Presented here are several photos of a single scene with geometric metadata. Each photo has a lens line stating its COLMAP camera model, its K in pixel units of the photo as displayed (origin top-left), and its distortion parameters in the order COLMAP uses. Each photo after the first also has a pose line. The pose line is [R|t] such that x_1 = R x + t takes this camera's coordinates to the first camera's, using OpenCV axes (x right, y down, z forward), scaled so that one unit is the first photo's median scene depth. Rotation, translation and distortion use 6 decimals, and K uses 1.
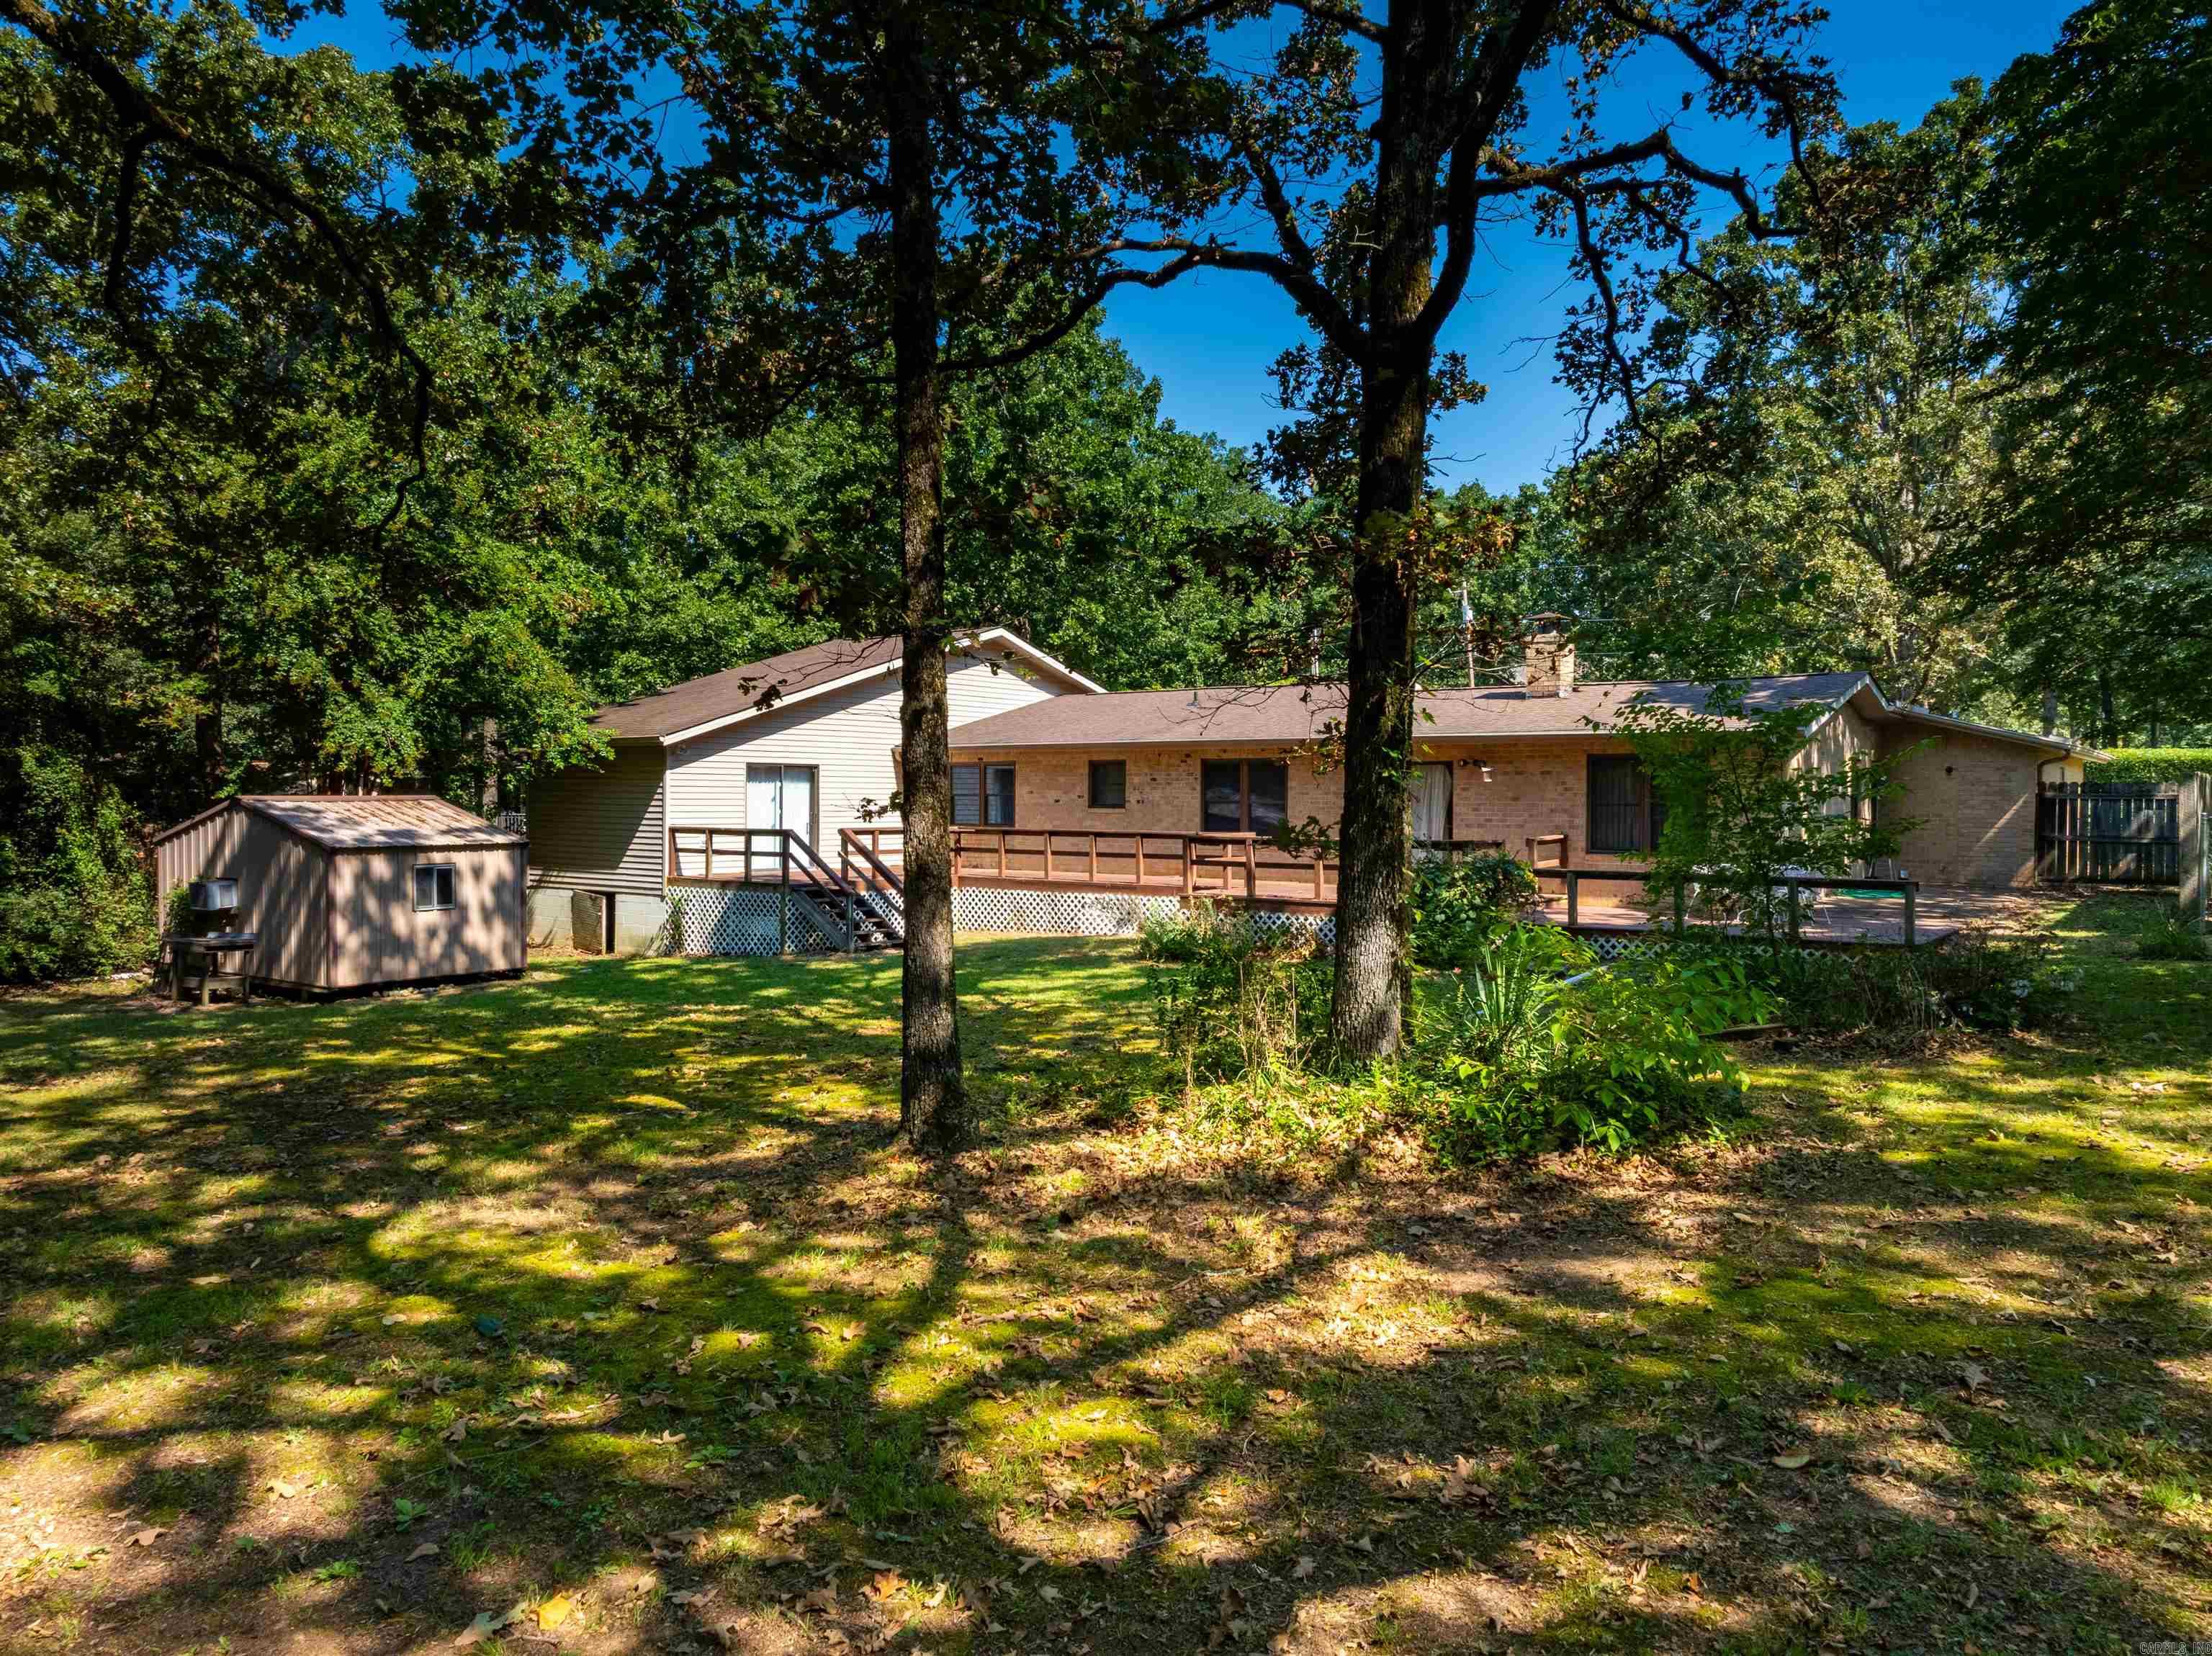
lens RADIAL K [[1565.1, 0, 1114.6], [0, 1565.1, 829.3], [0, 0, 1]] dist [-0.026969, 0.015790]
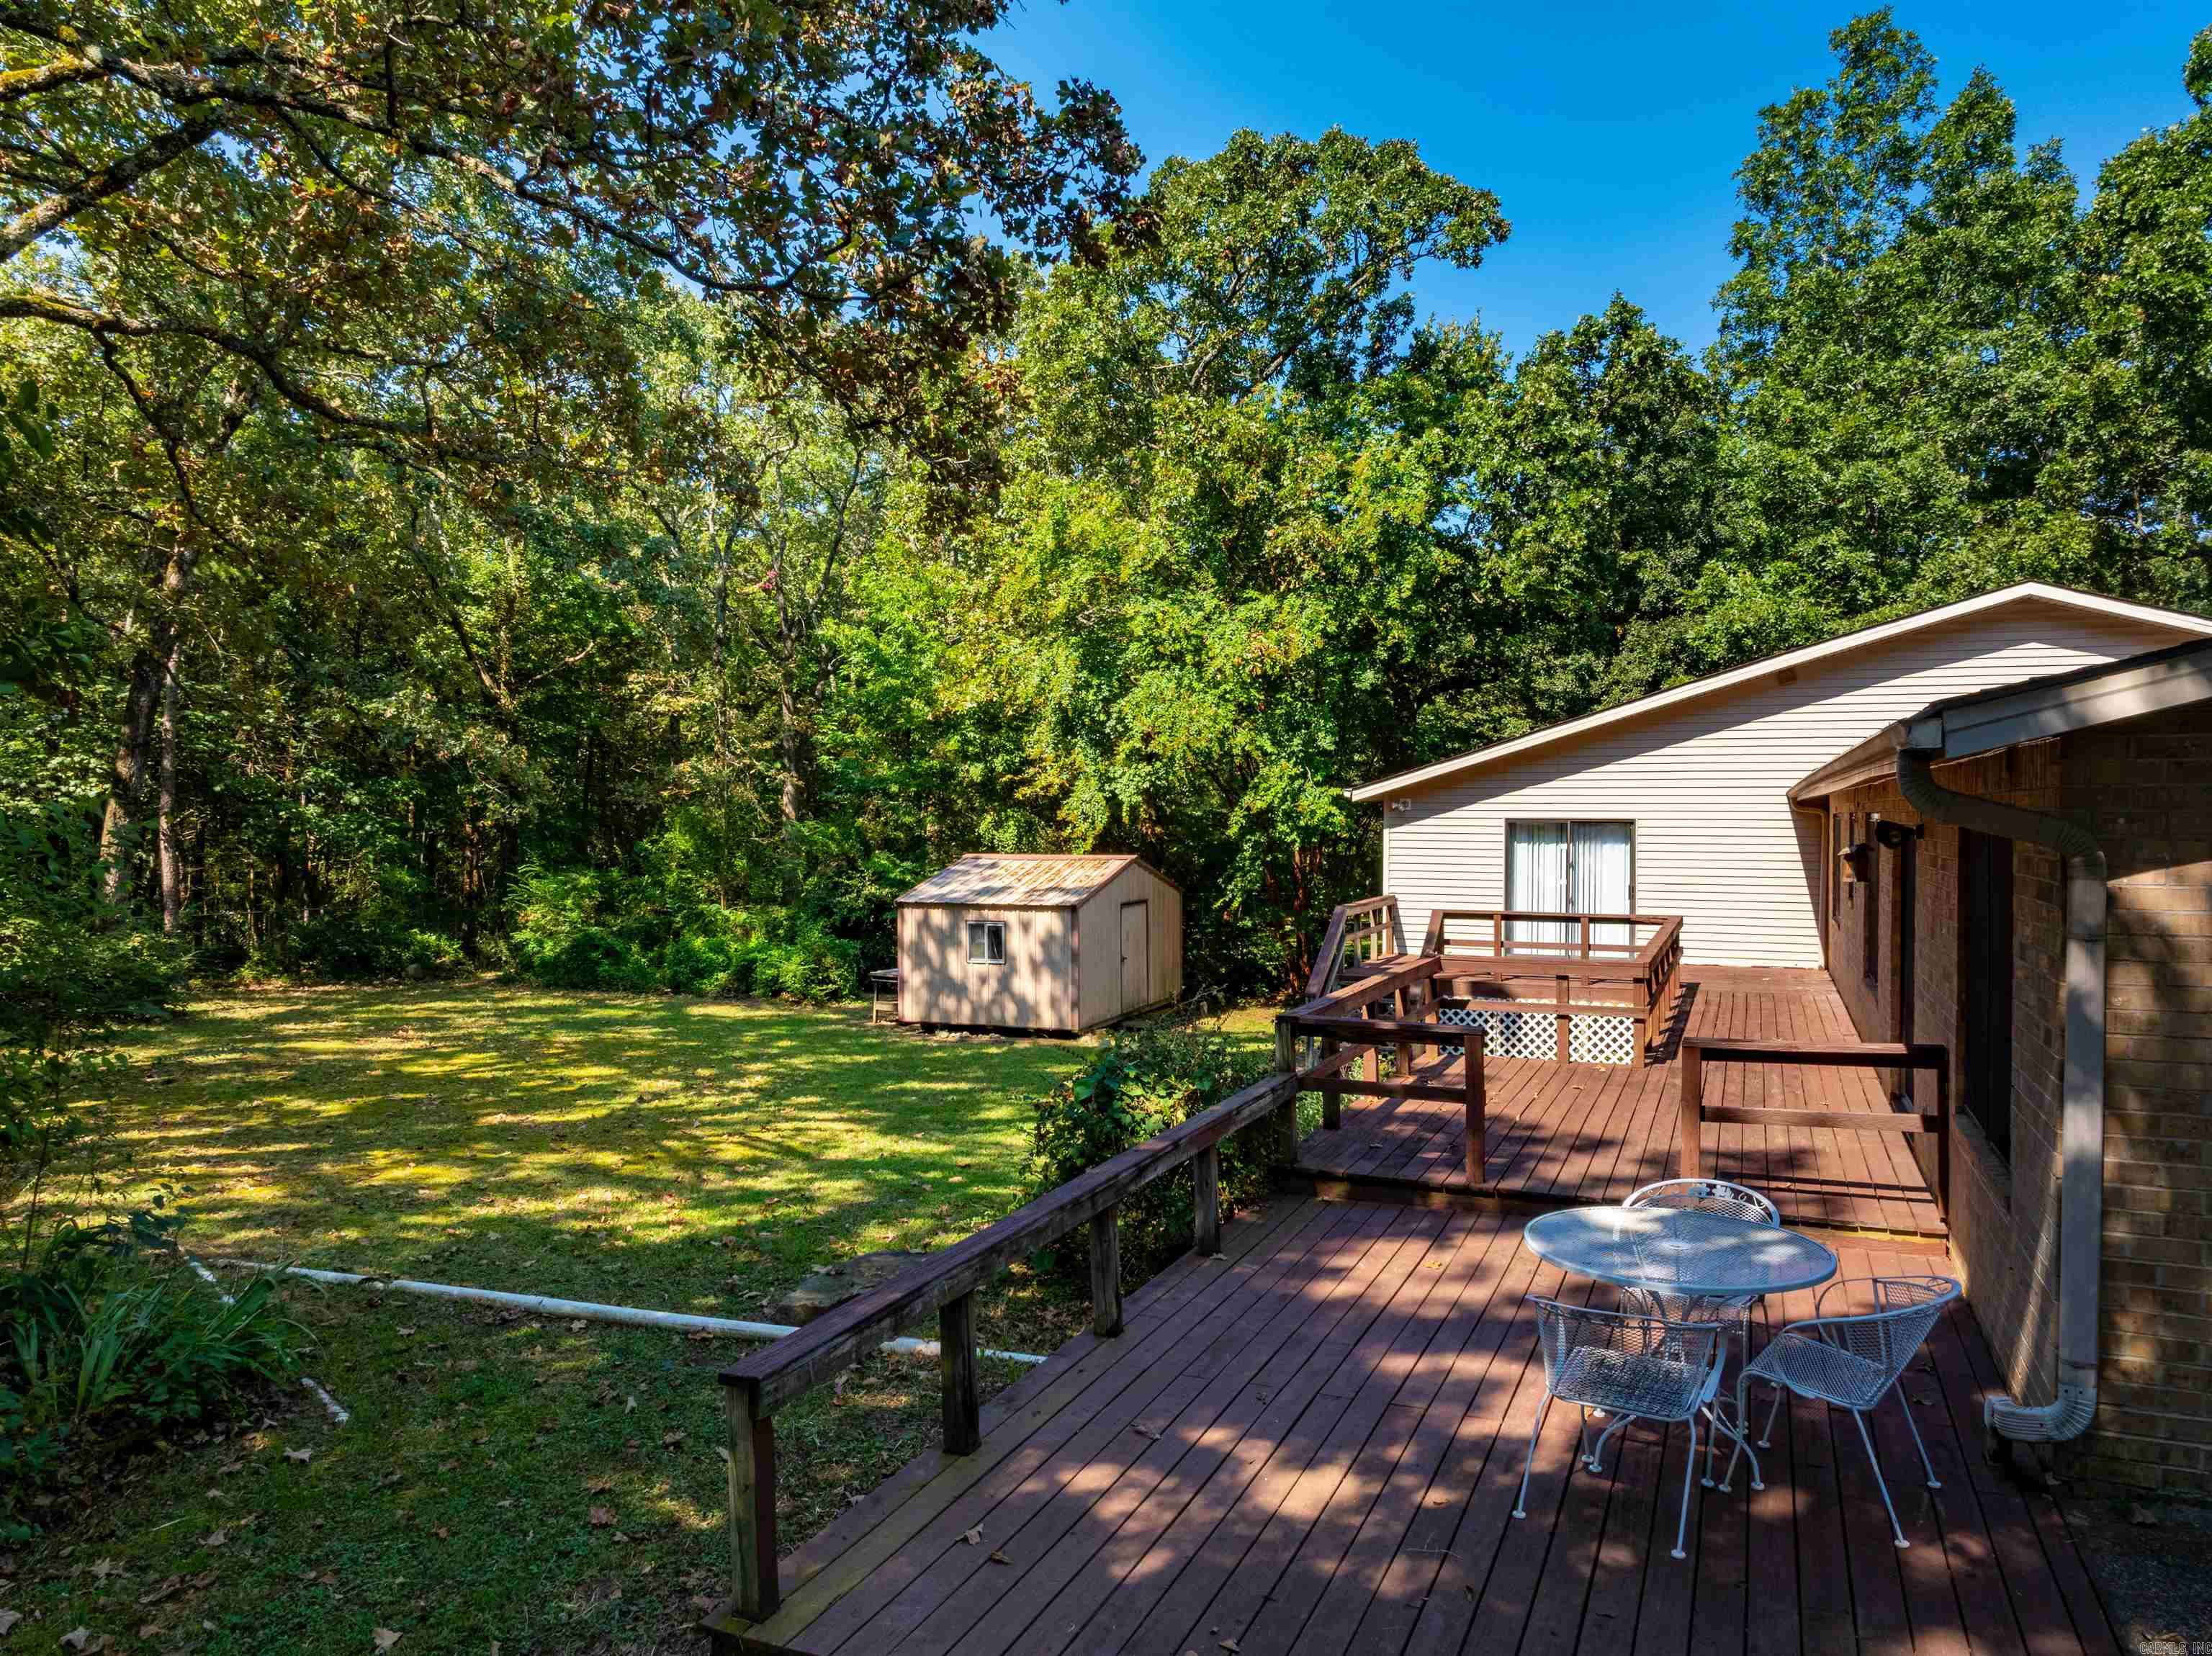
lens RADIAL K [[1565.1, 0, 1122.0], [0, 1565.1, 824.6], [0, 0, 1]] dist [-0.026969, 0.015790]
pose [[0.253000, -0.005537, -0.967451, 0.537298], [-0.025066, 0.999610, -0.012276, -0.026246], [0.967142, 0.027356, 0.252762, 0.642028]]
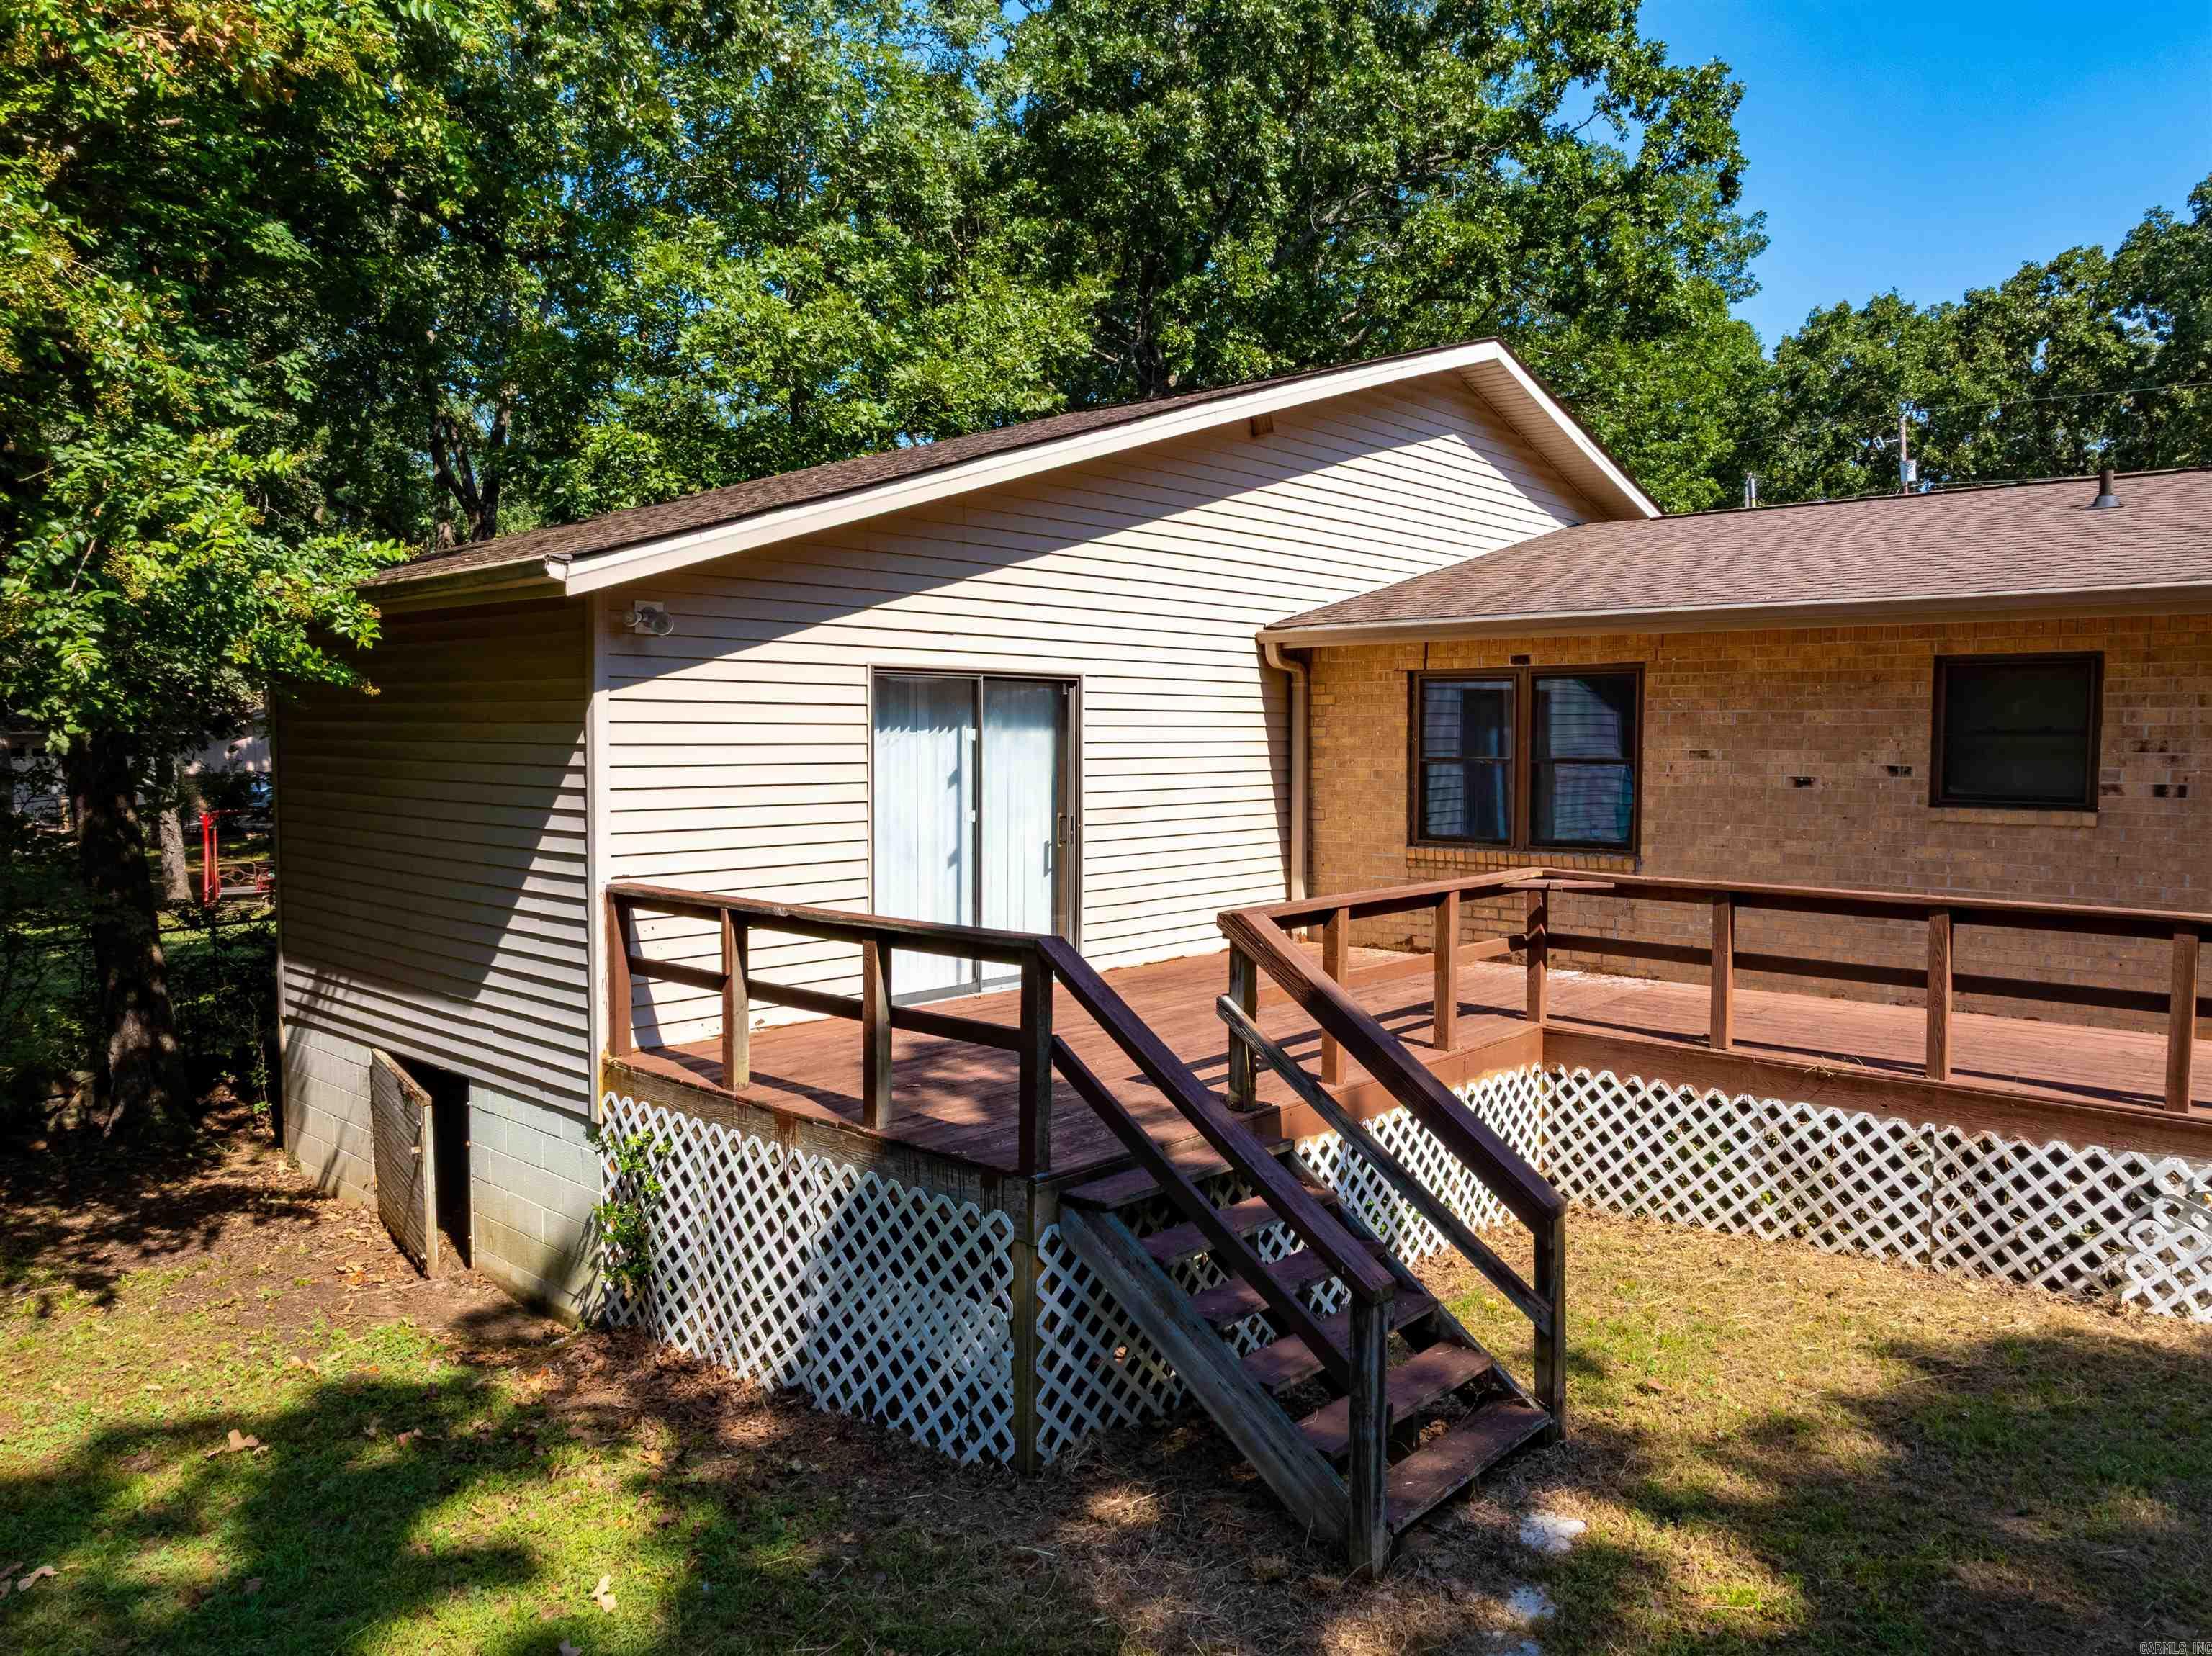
lens RADIAL K [[1565.1, 0, 1105.2], [0, 1565.1, 814.1], [0, 0, 1]] dist [-0.026969, 0.015790]
pose [[0.995819, 0.003443, -0.091280, -0.170637], [-0.000453, 0.999463, 0.032759, -0.024666], [0.091344, -0.032580, 0.995286, 0.734309]]
